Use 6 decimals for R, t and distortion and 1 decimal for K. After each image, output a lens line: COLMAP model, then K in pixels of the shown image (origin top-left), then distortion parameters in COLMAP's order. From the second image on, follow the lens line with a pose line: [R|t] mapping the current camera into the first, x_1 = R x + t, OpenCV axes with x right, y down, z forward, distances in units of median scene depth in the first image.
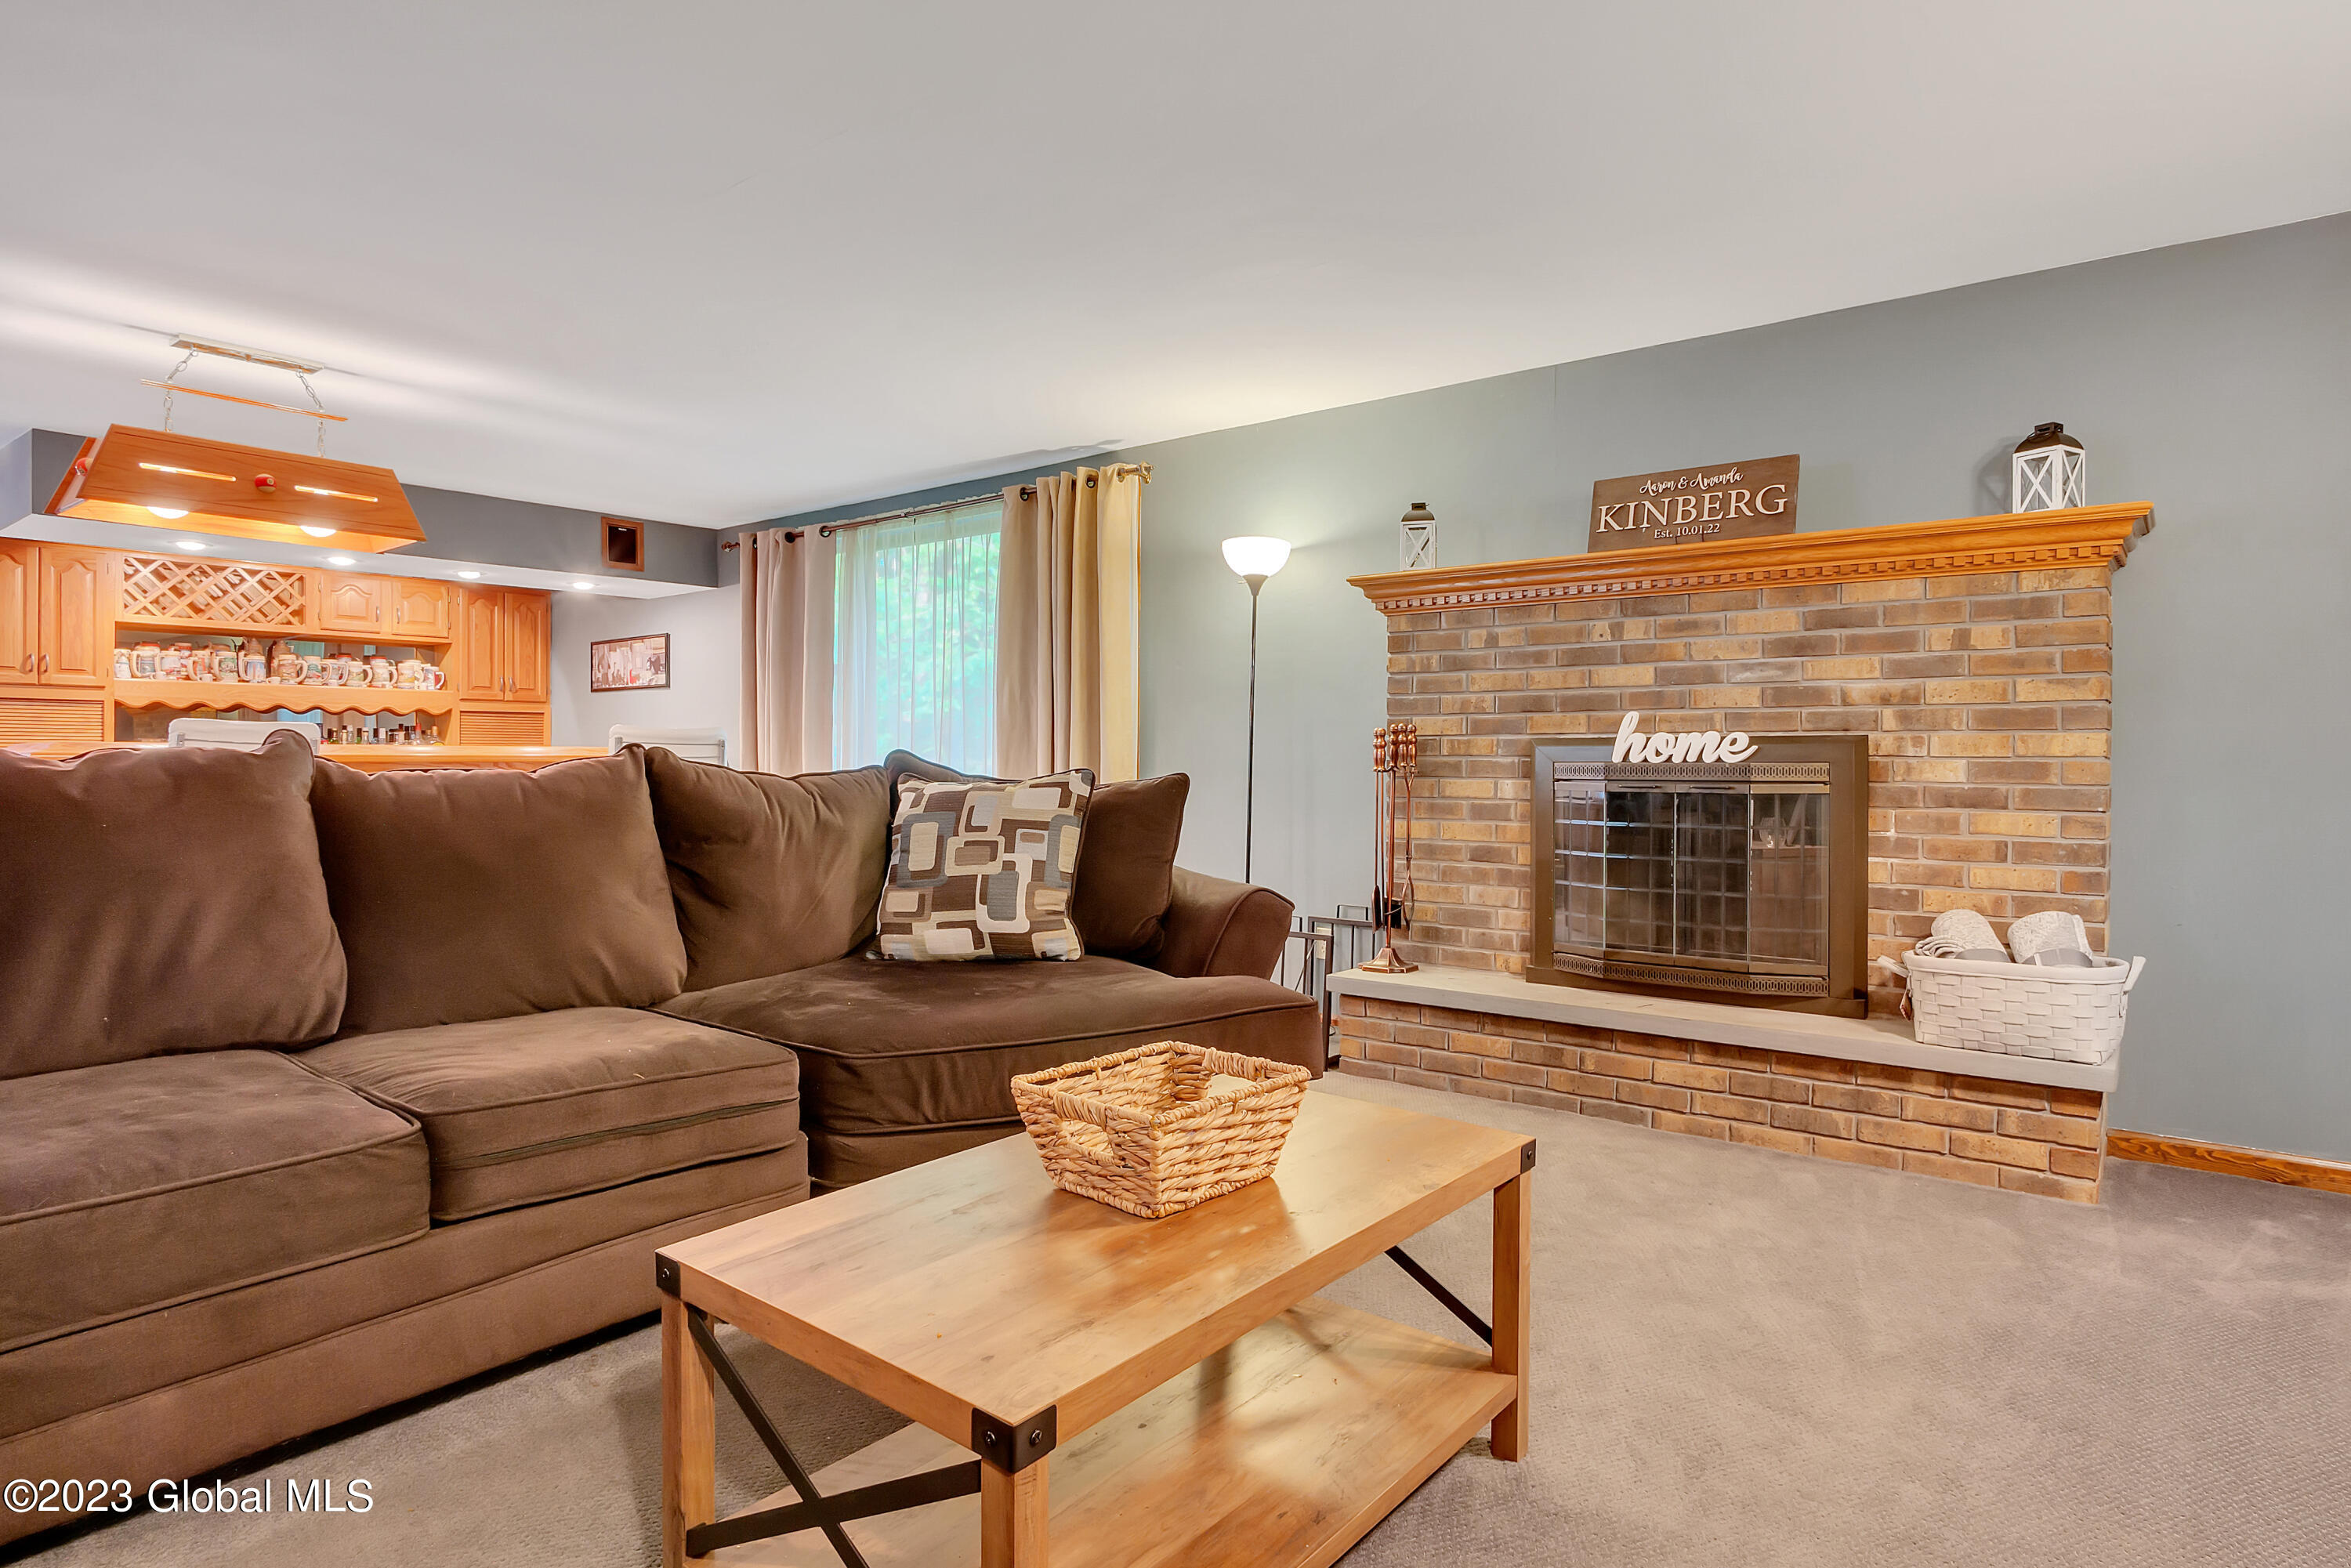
lens RADIAL K [[1277.7, 0, 1174.1], [0, 1277.7, 771.5], [0, 0, 1]] dist [-0.019769, 0.001519]
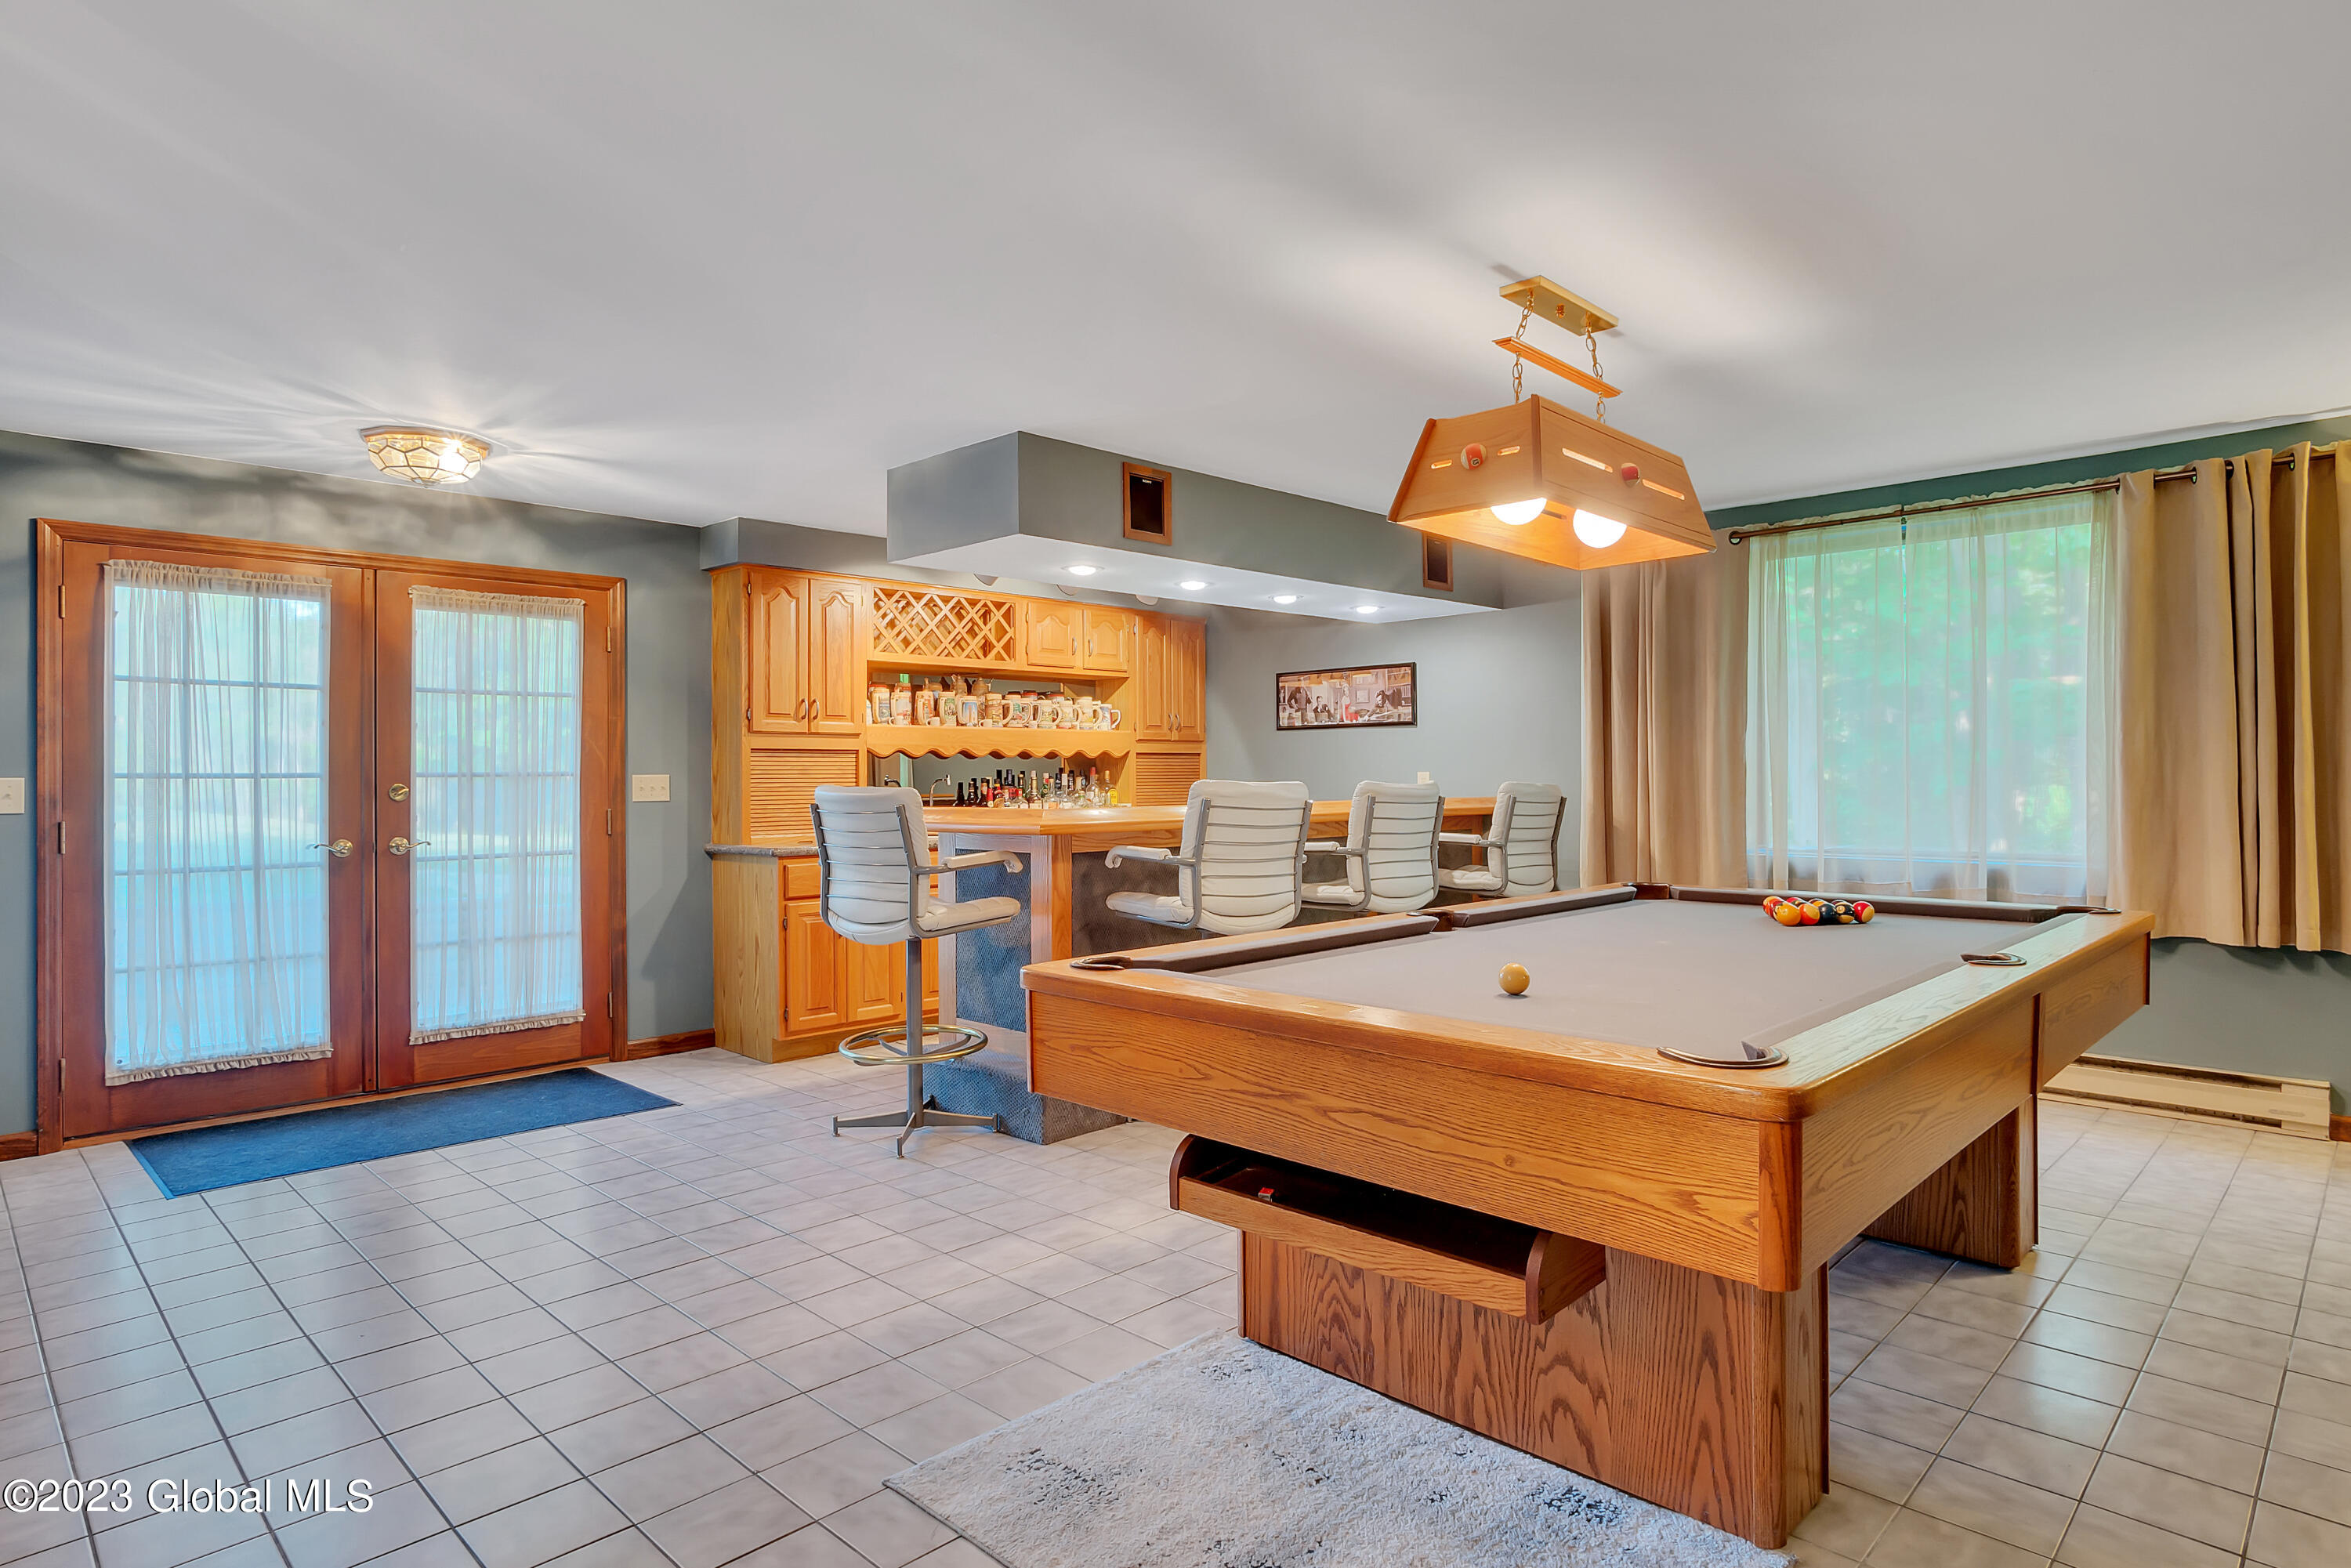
lens RADIAL K [[1277.7, 0, 1174.5], [0, 1277.7, 775.1], [0, 0, 1]] dist [-0.019769, 0.001519]
pose [[0.994075, -0.010304, -0.108211, -0.476629], [0.009188, 0.999899, -0.010807, -0.023912], [0.108312, 0.009749, 0.994069, 0.117112]]
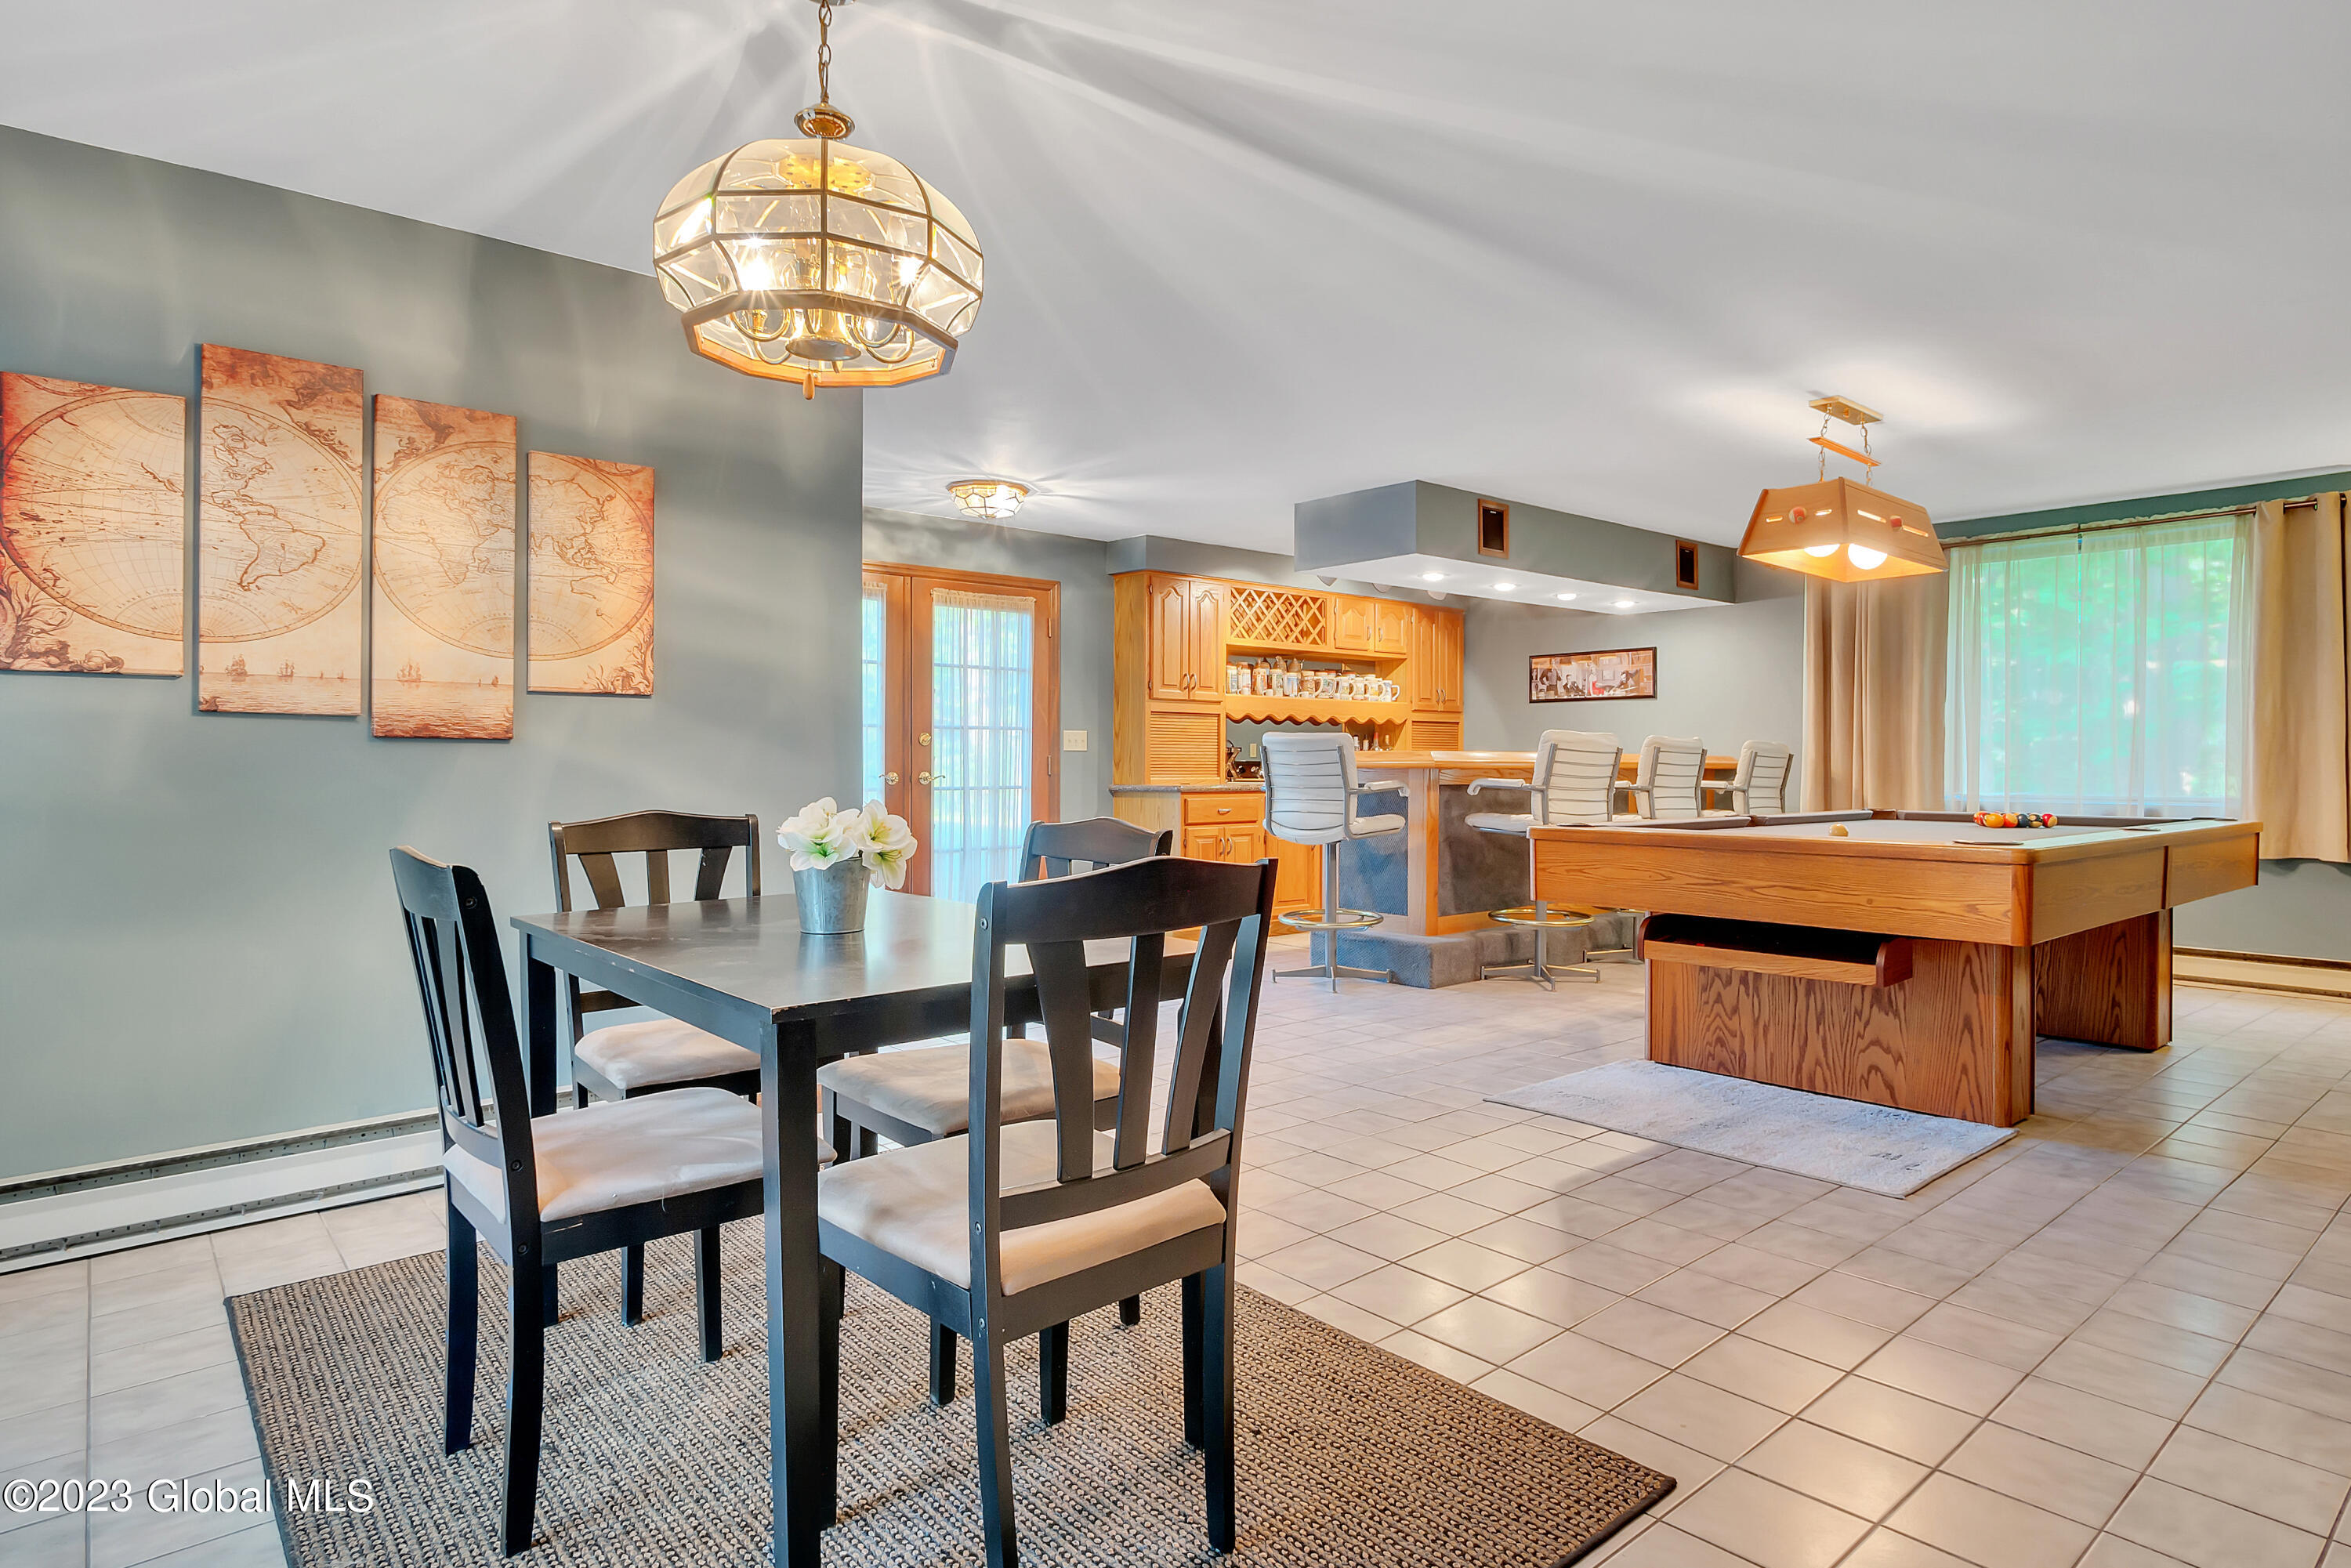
lens RADIAL K [[1277.7, 0, 1178.9], [0, 1277.7, 772.7], [0, 0, 1]] dist [-0.019769, 0.001519]
pose [[0.980271, 0.001026, -0.197655, -0.589741], [-0.001359, 0.999998, -0.001547, -0.000805], [0.197653, 0.001785, 0.980270, -0.127706]]
